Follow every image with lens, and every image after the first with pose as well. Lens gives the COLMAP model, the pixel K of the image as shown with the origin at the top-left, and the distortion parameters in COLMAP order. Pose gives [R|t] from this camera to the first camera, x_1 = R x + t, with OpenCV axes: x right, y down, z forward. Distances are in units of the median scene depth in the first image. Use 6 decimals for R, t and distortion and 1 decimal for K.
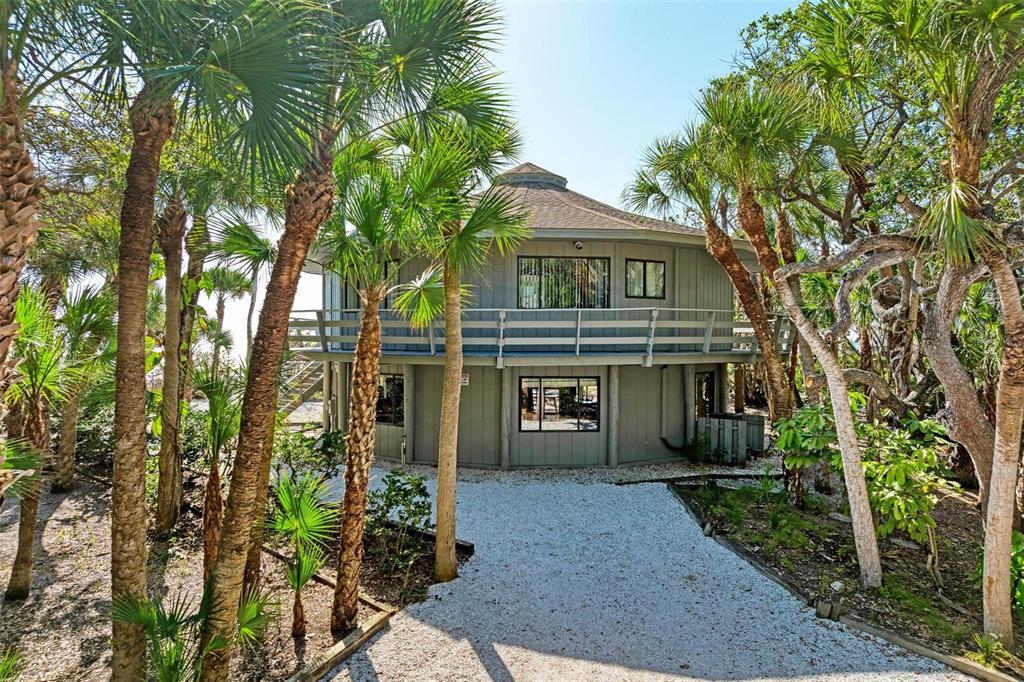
lens RADIAL K [[708.8, 0, 512.0], [0, 708.8, 341.0], [0, 0, 1]] dist [-0.006538, -0.000363]
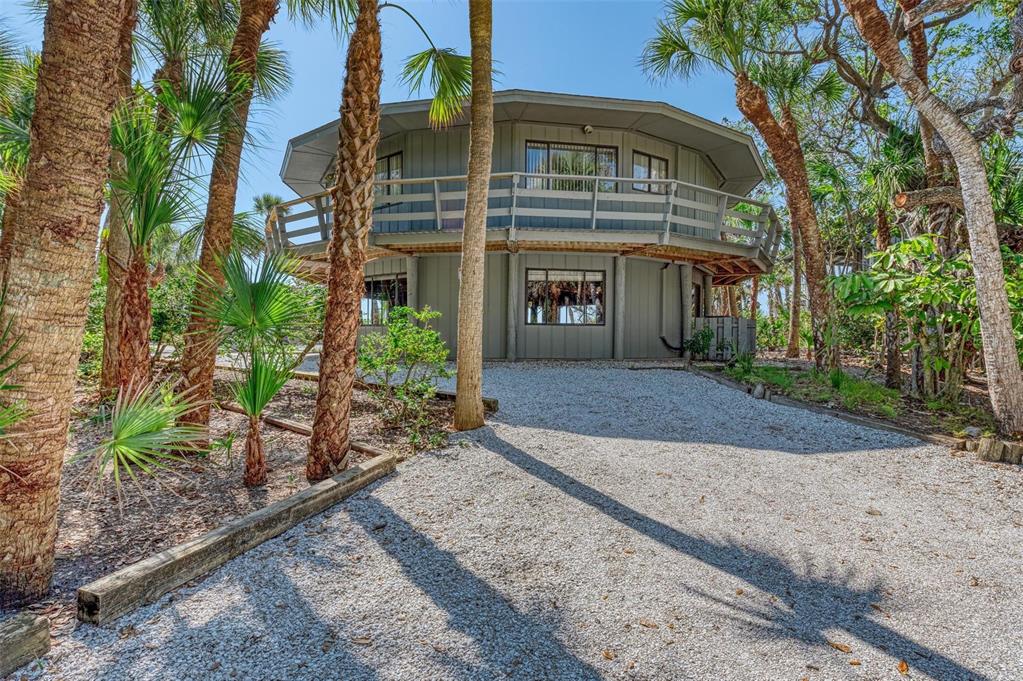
lens RADIAL K [[524.9, 0, 511.5], [0, 524.9, 340.5], [0, 0, 1]] dist [0.027048, -0.000830]
pose [[0.998445, 0.000003, 0.055750, -0.060548], [0.000185, 0.999994, -0.003369, 0.184714], [-0.055750, 0.003374, 0.998439, 0.326313]]
